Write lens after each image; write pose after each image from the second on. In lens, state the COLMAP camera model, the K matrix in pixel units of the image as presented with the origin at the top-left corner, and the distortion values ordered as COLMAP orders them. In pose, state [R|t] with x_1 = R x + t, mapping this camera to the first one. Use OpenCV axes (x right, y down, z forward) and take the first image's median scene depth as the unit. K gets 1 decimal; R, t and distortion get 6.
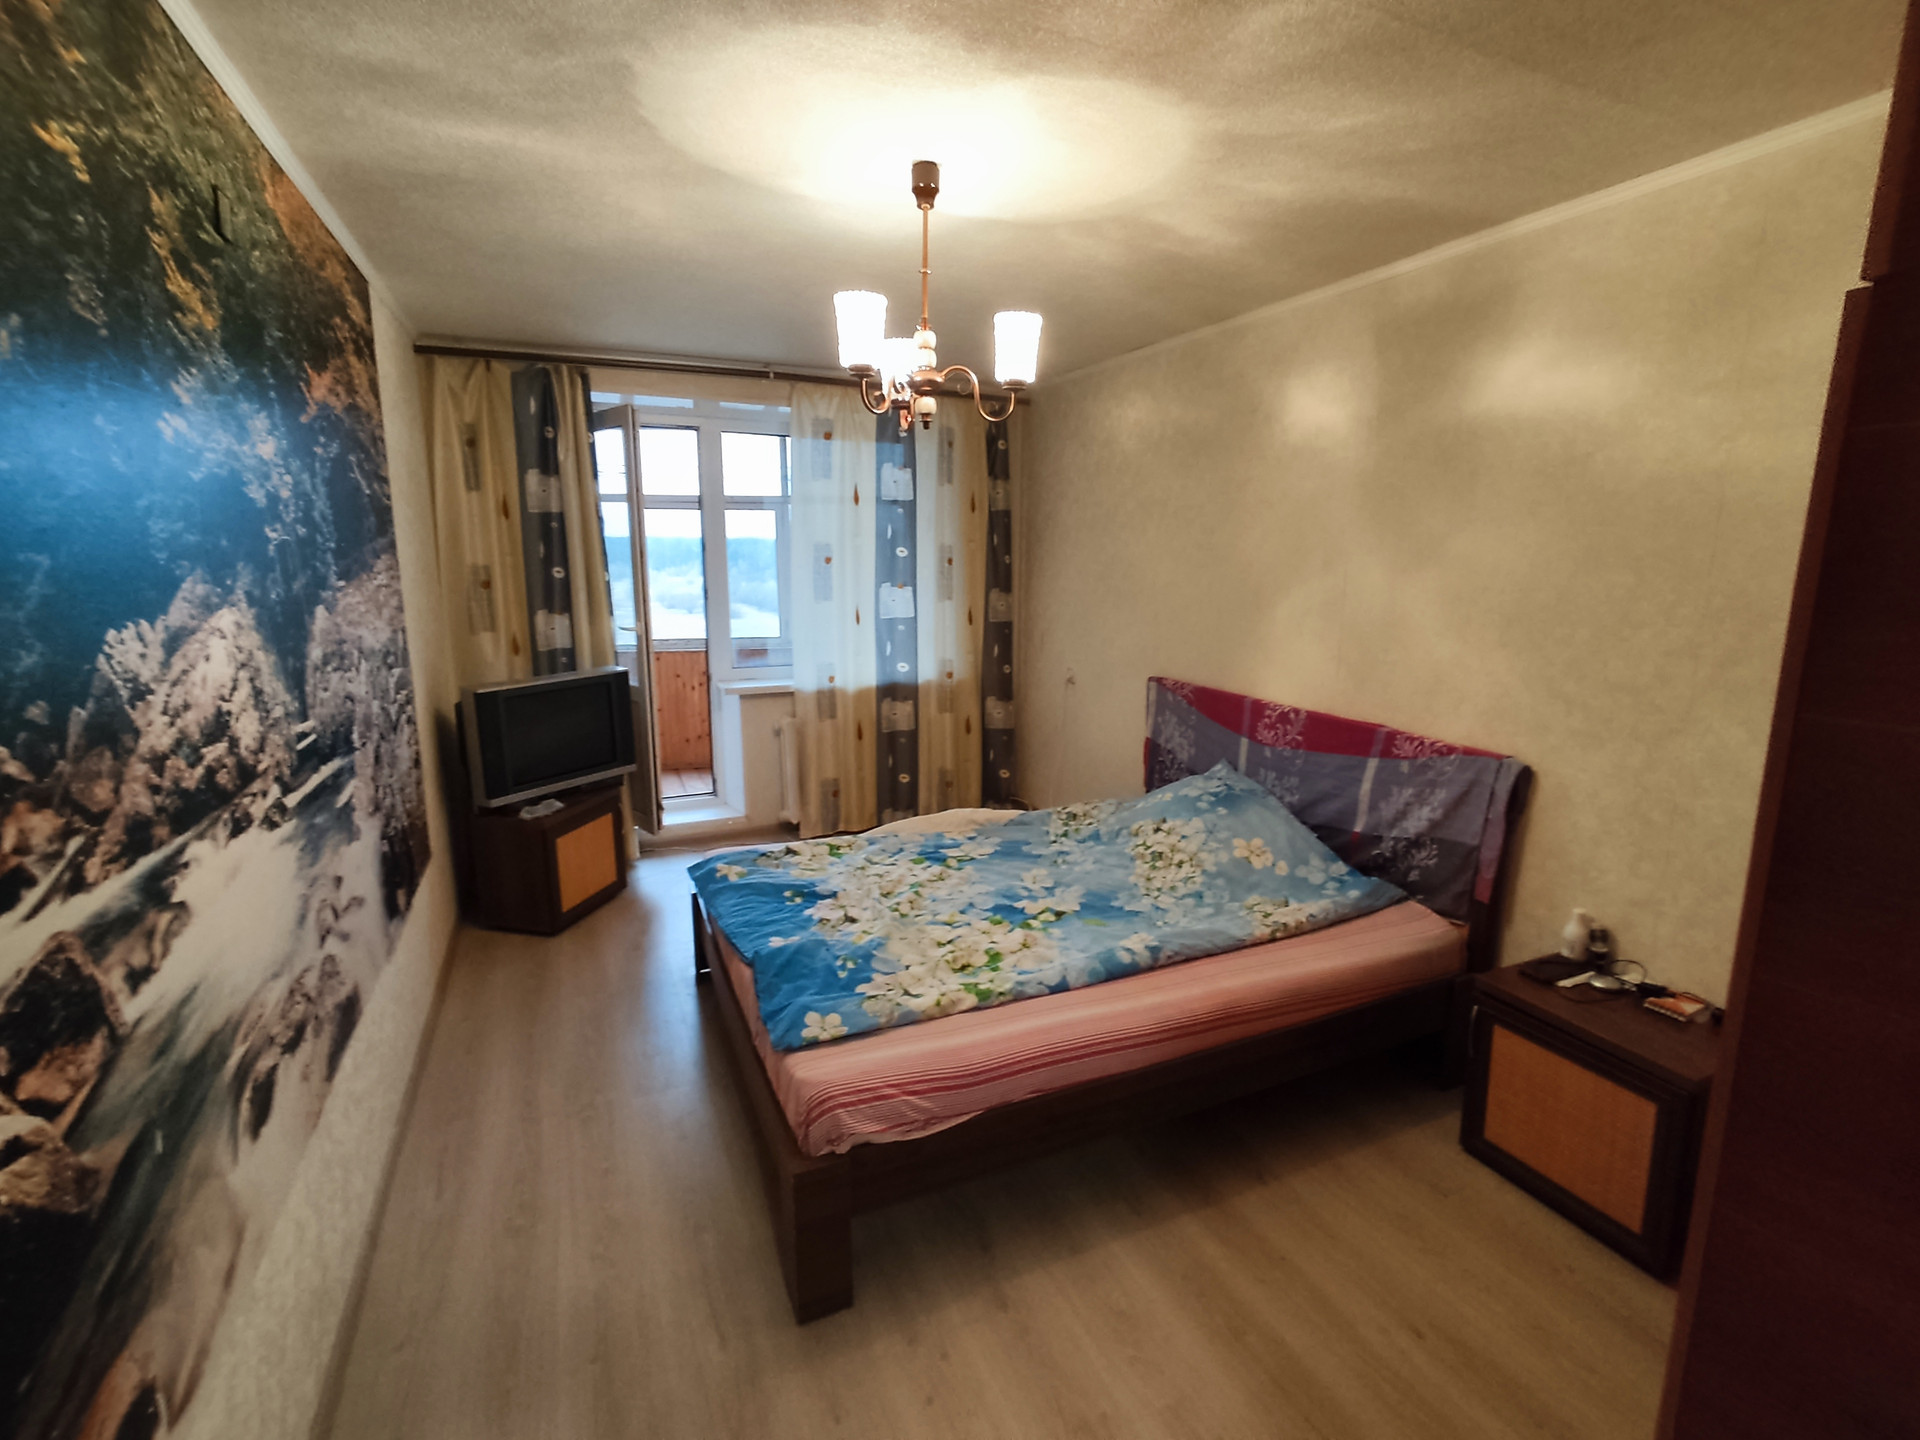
lens RADIAL K [[880.5, 0, 978.5], [0, 880.5, 715.4], [0, 0, 1]] dist [0.002252, 0.001452]
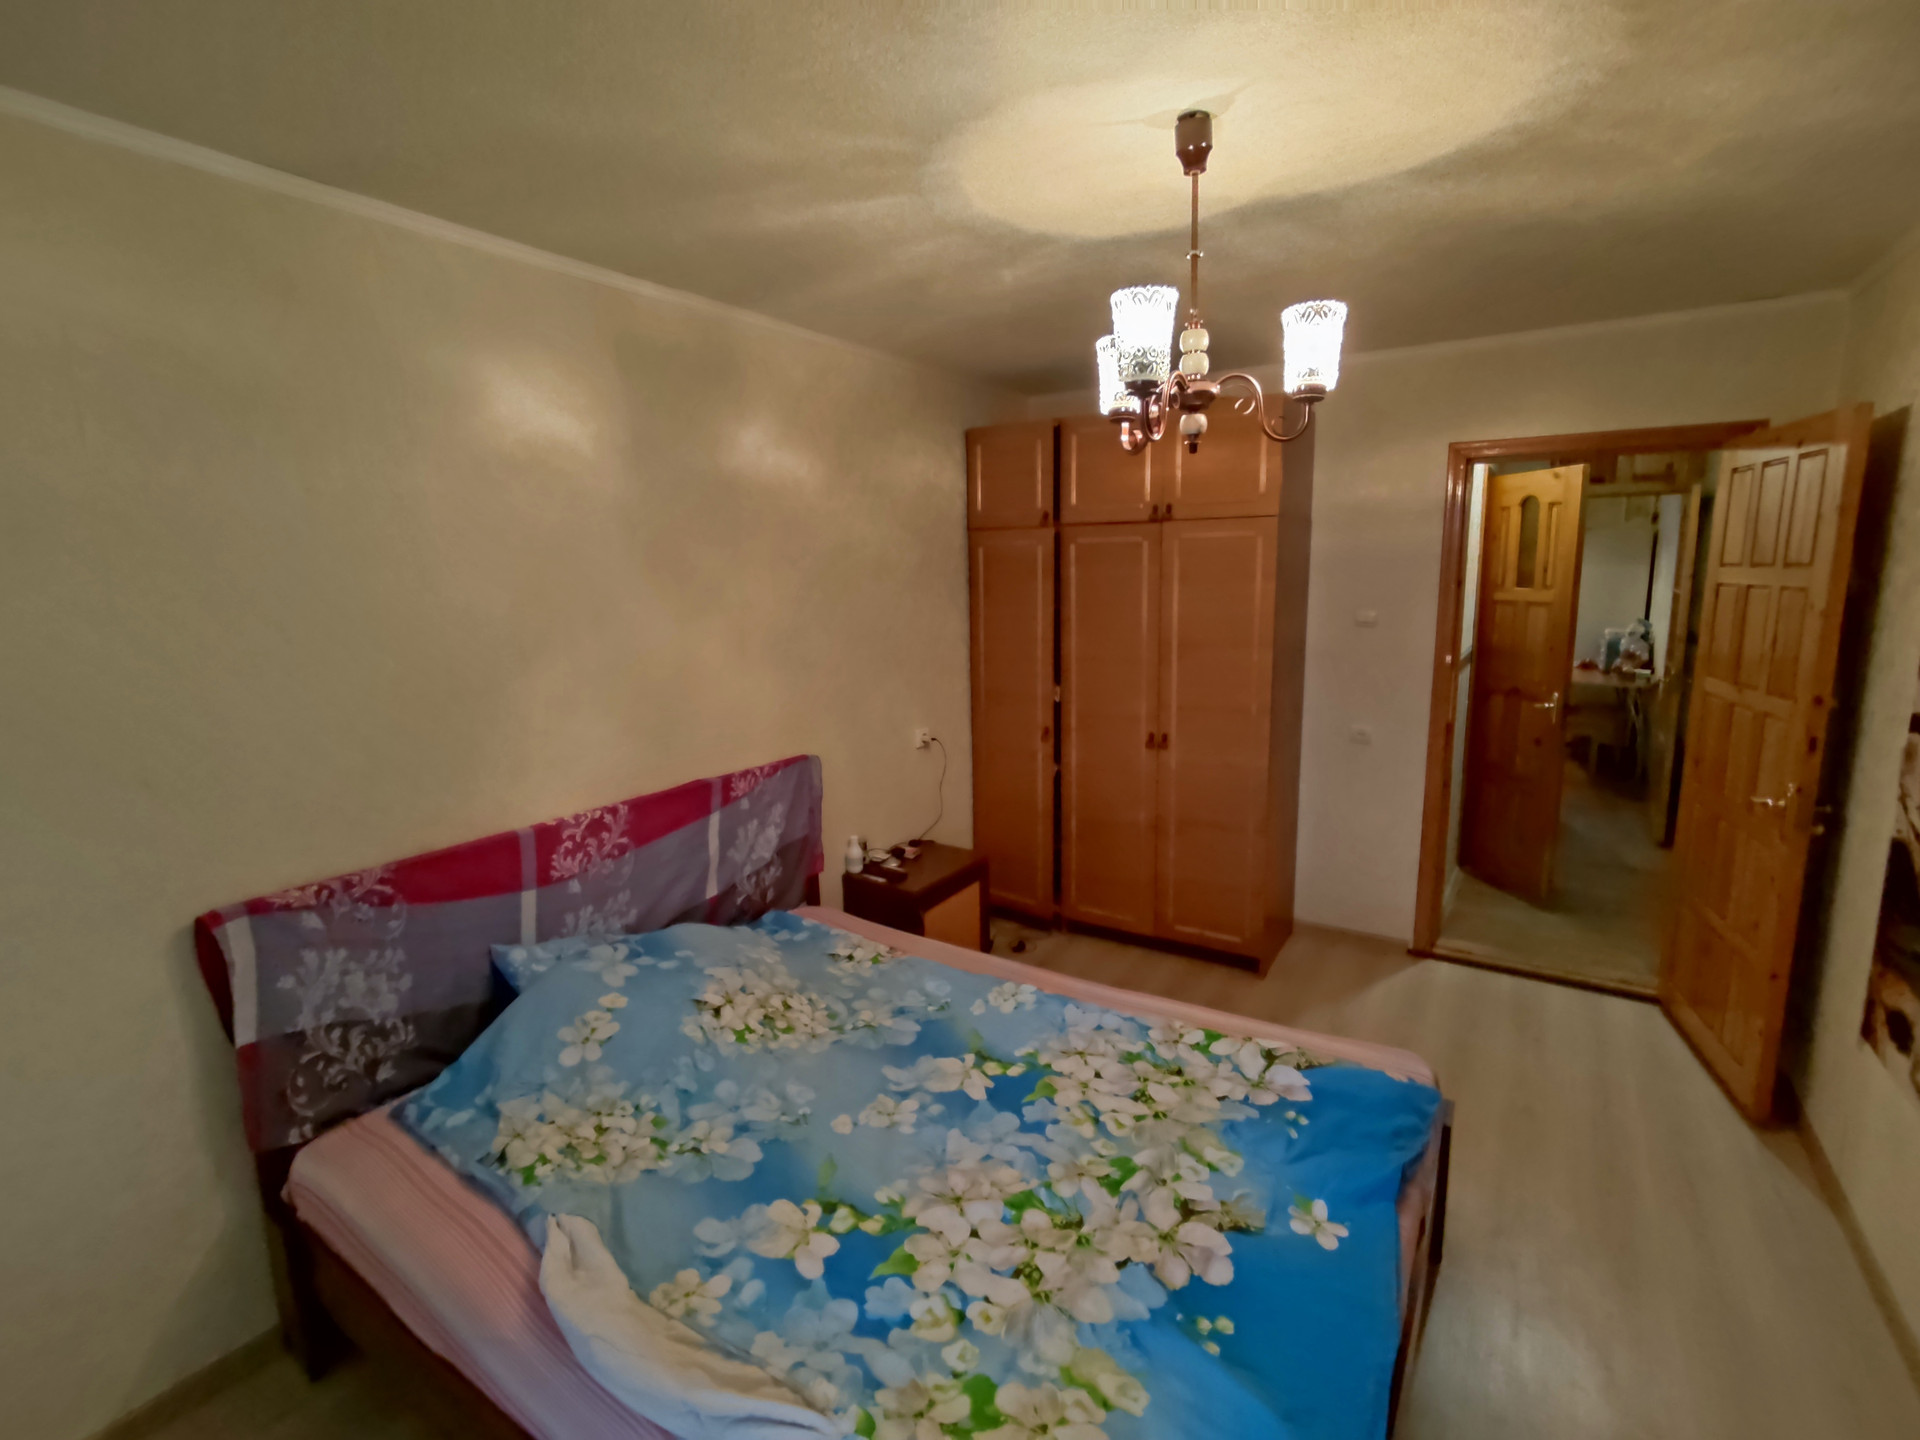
lens RADIAL K [[880.5, 0, 978.5], [0, 880.5, 715.4], [0, 0, 1]] dist [0.002252, 0.001452]
pose [[-0.537750, -0.138130, 0.831712, -0.440218], [0.171701, 0.947872, 0.268436, -0.235556], [-0.825435, 0.287157, -0.486001, 1.095797]]
